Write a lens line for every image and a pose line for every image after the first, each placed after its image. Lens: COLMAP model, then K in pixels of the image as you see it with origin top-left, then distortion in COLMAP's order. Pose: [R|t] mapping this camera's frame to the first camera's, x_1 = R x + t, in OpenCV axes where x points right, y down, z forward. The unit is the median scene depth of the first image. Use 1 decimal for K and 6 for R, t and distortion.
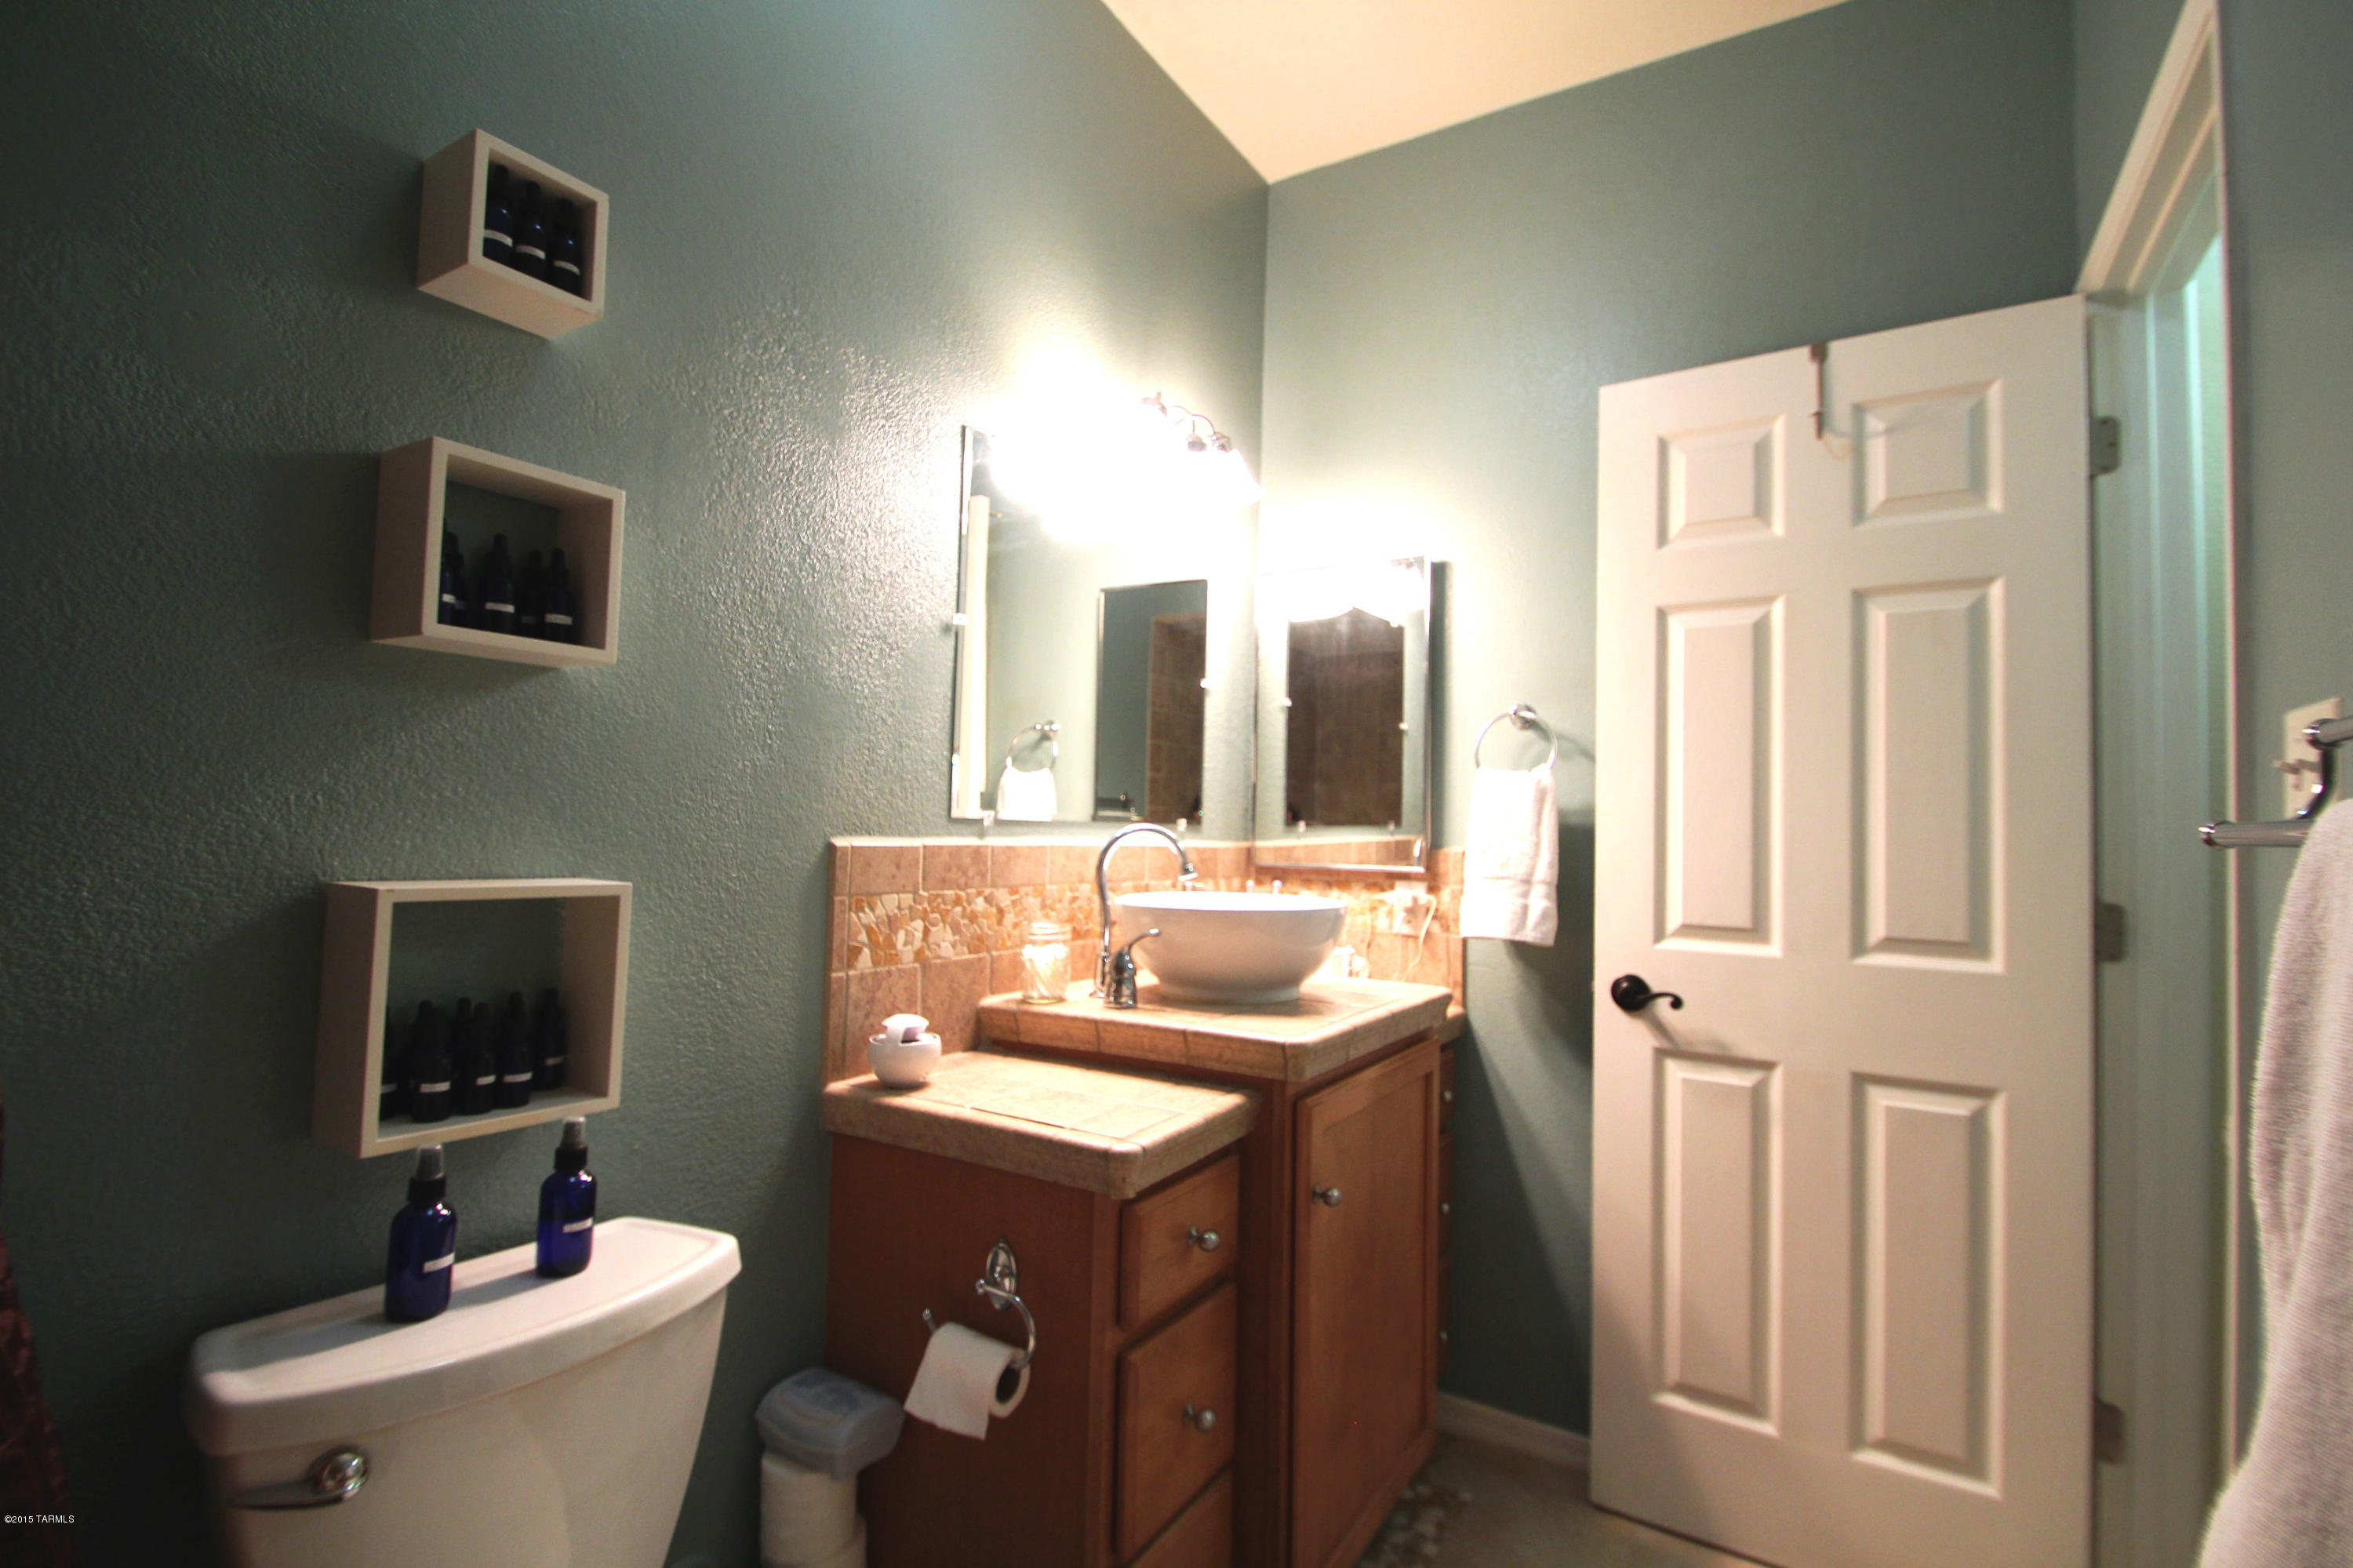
lens RADIAL K [[1098.1, 0, 1177.4], [0, 1098.1, 780.3], [0, 0, 1]] dist [0.013818, -0.015386]
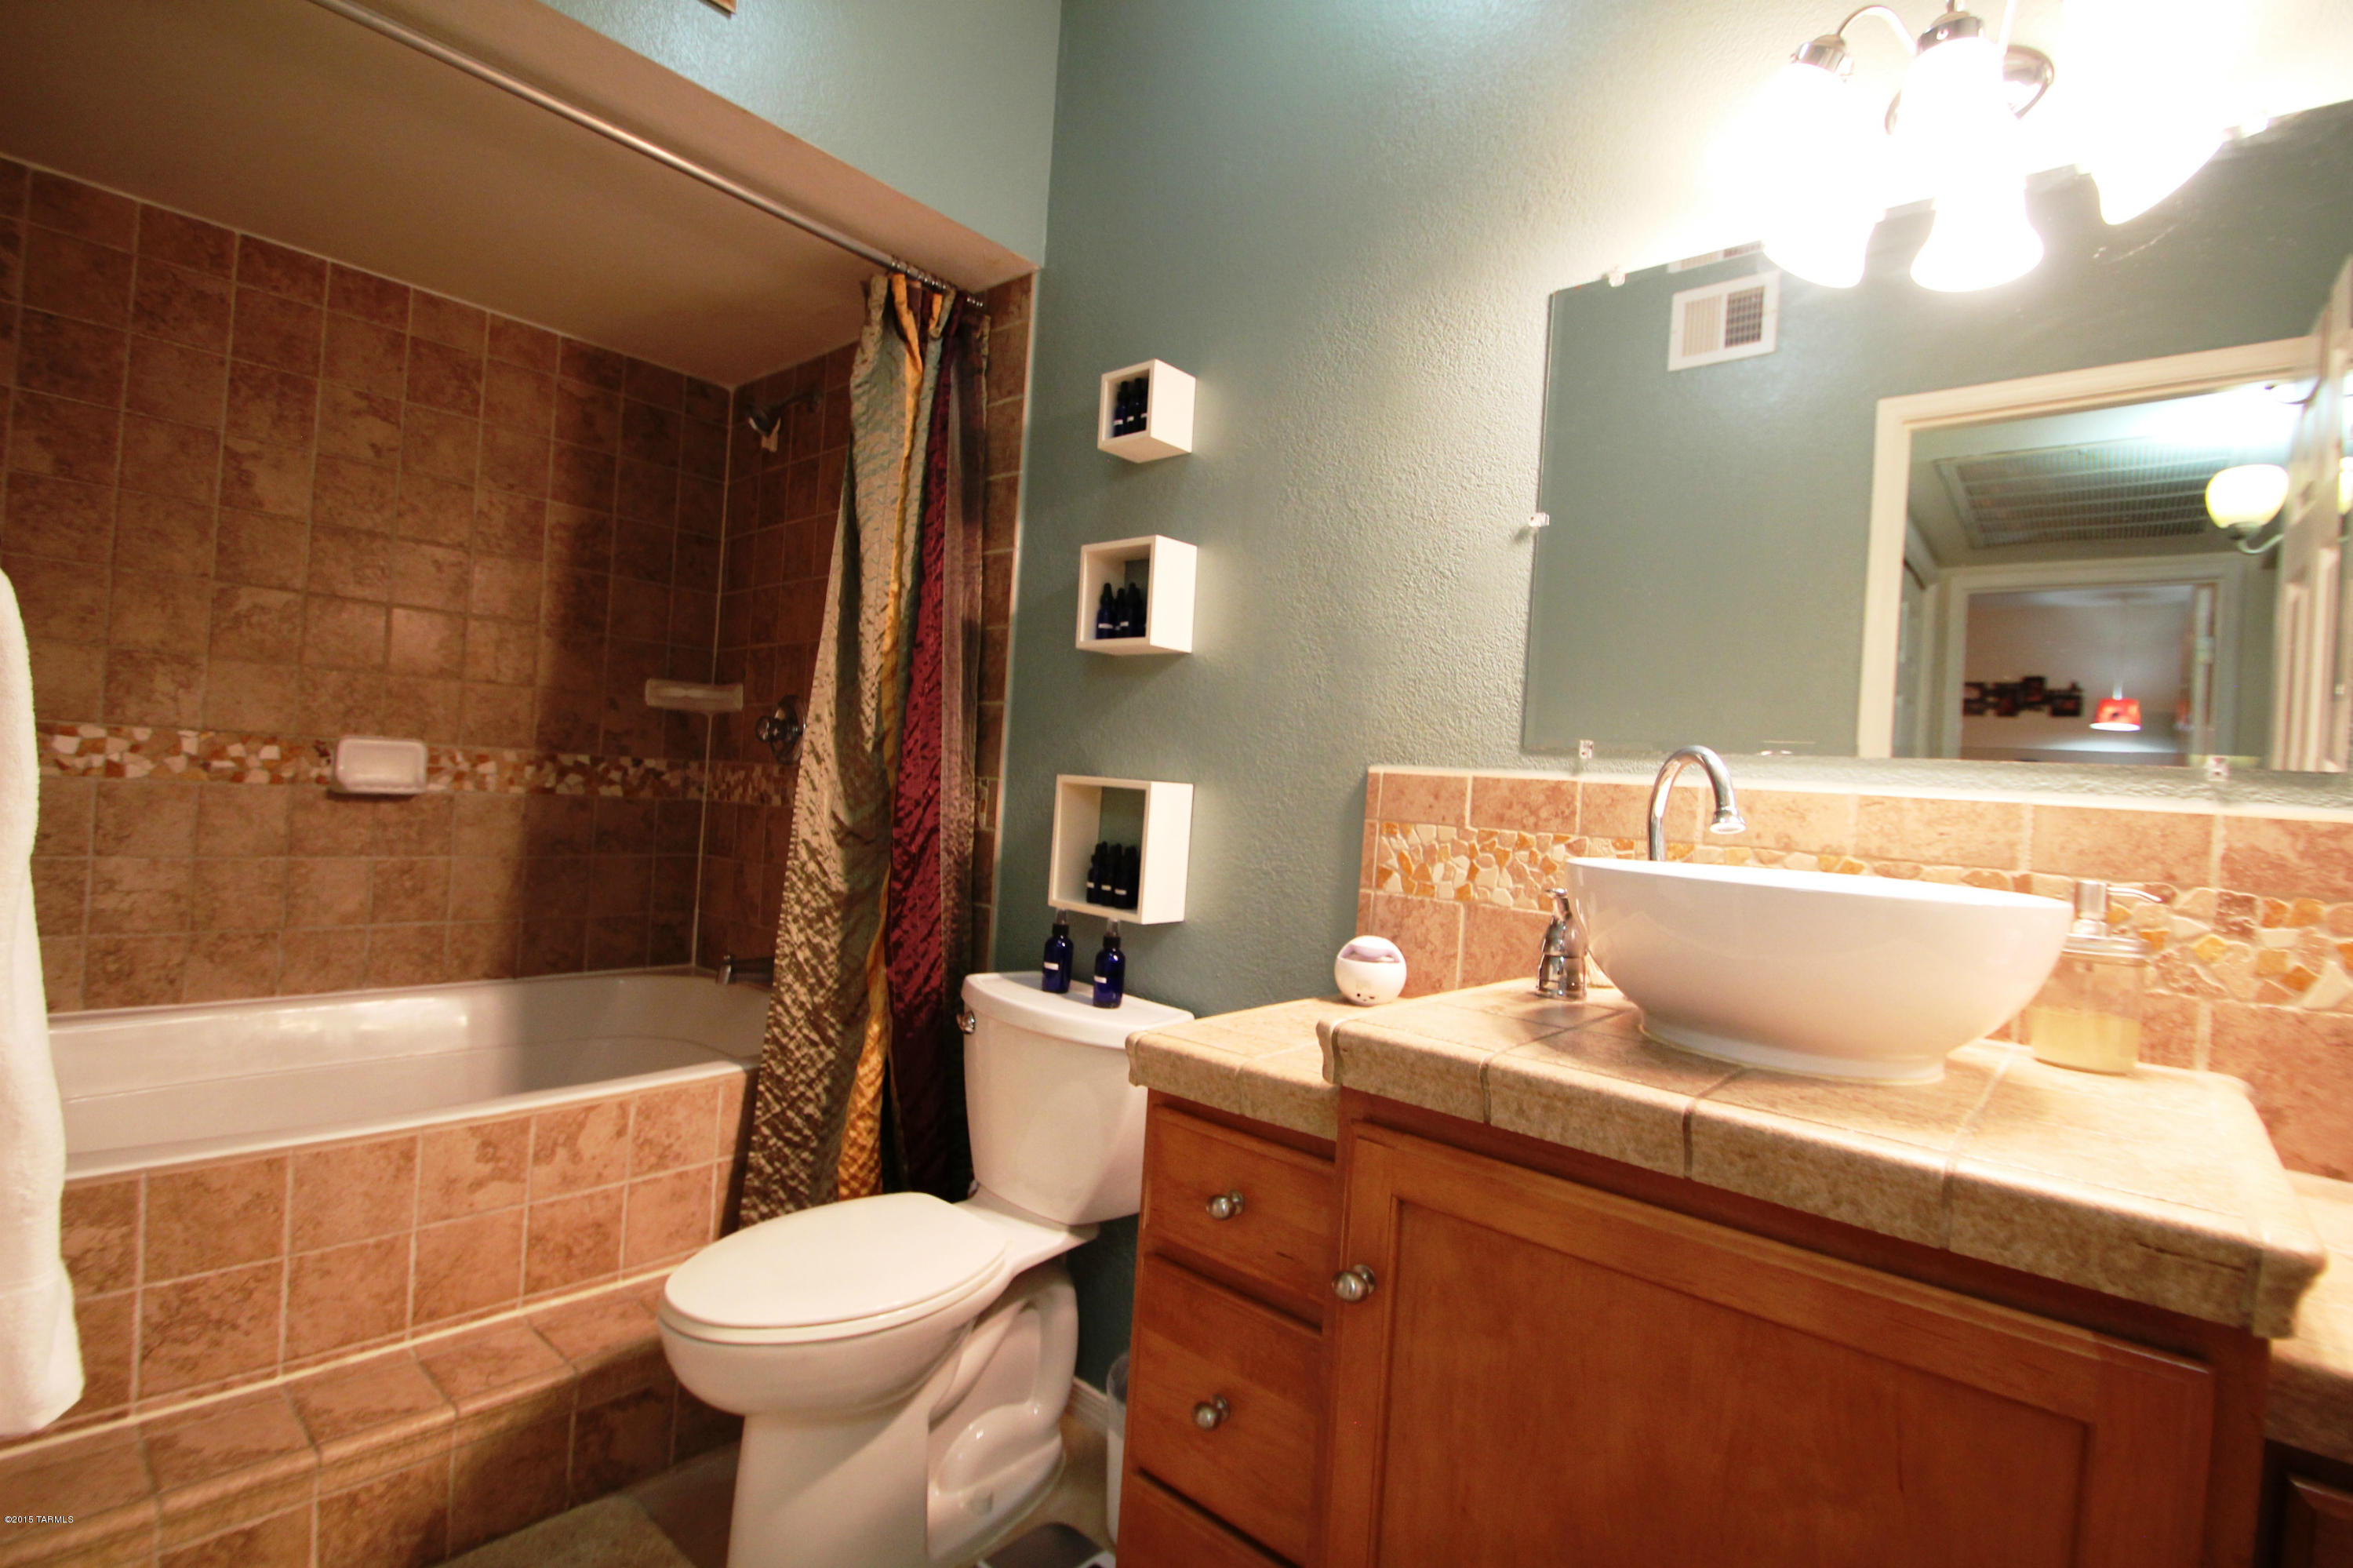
lens RADIAL K [[1098.1, 0, 1177.4], [0, 1098.1, 780.3], [0, 0, 1]] dist [0.013818, -0.015386]
pose [[-0.167459, -0.042503, -0.984962, 0.740685], [-0.028698, 0.998857, -0.038223, 0.107087], [0.985461, 0.021866, -0.168487, 0.932213]]
